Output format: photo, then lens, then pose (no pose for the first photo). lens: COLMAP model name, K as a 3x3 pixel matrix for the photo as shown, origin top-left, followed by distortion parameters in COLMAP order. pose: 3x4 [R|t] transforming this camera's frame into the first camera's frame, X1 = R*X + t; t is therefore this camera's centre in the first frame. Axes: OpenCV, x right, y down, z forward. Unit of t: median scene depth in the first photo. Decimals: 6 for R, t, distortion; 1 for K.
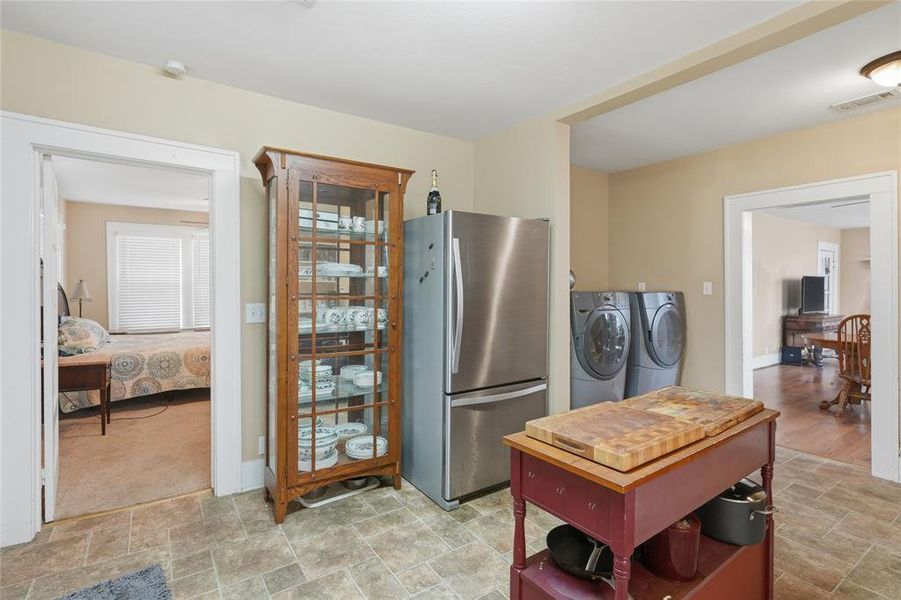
lens RADIAL K [[433.5, 0, 448.5], [0, 433.5, 290.0], [0, 0, 1]] dist [-0.003106, 0.000045]
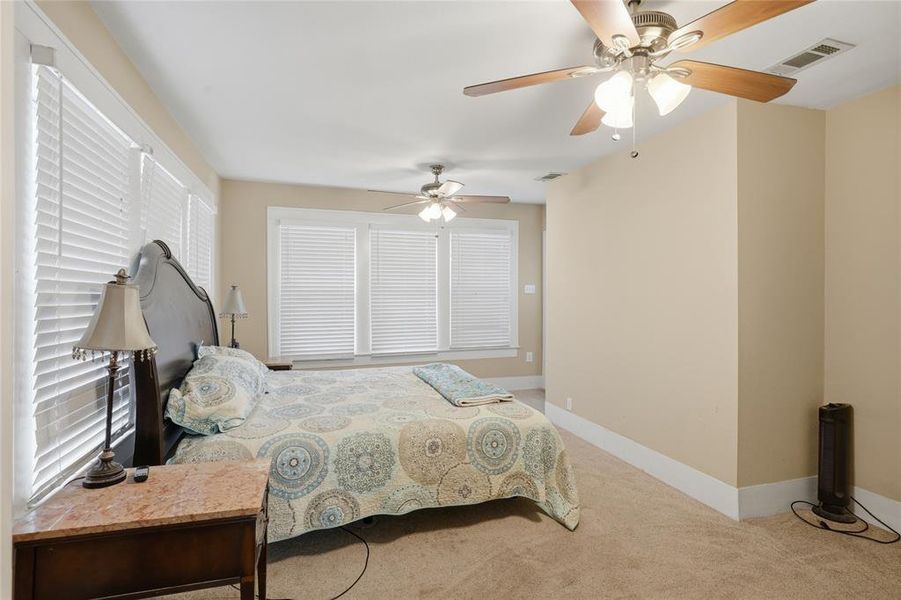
lens RADIAL K [[433.5, 0, 448.5], [0, 433.5, 290.0], [0, 0, 1]] dist [-0.003106, 0.000045]
pose [[0.961871, -0.000997, -0.273501, -0.435795], [-0.003271, 0.999880, -0.015151, -0.010063], [0.273483, 0.015468, 0.961752, 0.562192]]
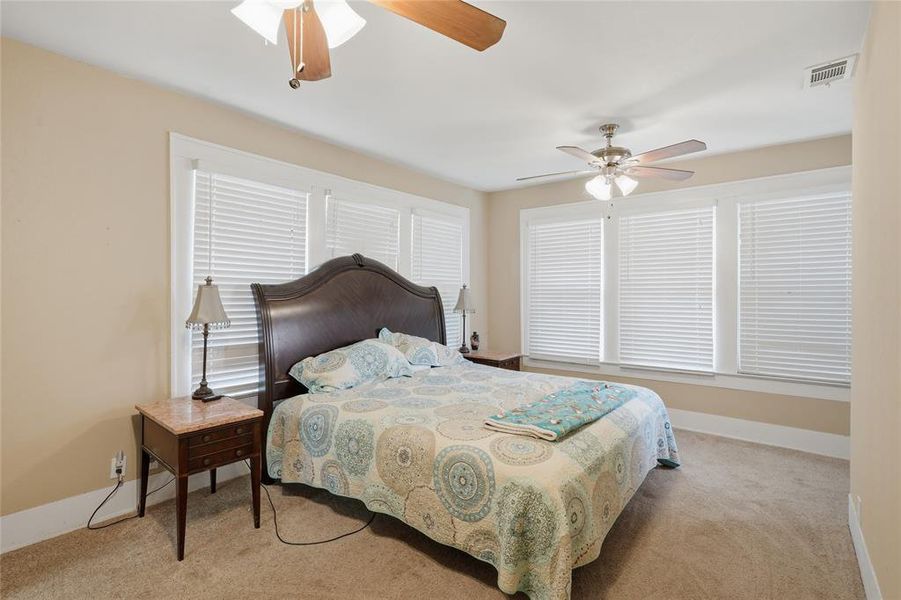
lens RADIAL K [[433.5, 0, 448.5], [0, 433.5, 290.0], [0, 0, 1]] dist [-0.003106, 0.000045]
pose [[0.288320, -0.008350, -0.957498, -0.128805], [-0.008224, 0.999904, -0.011196, -0.008547], [0.957499, 0.011102, 0.288224, 0.955782]]
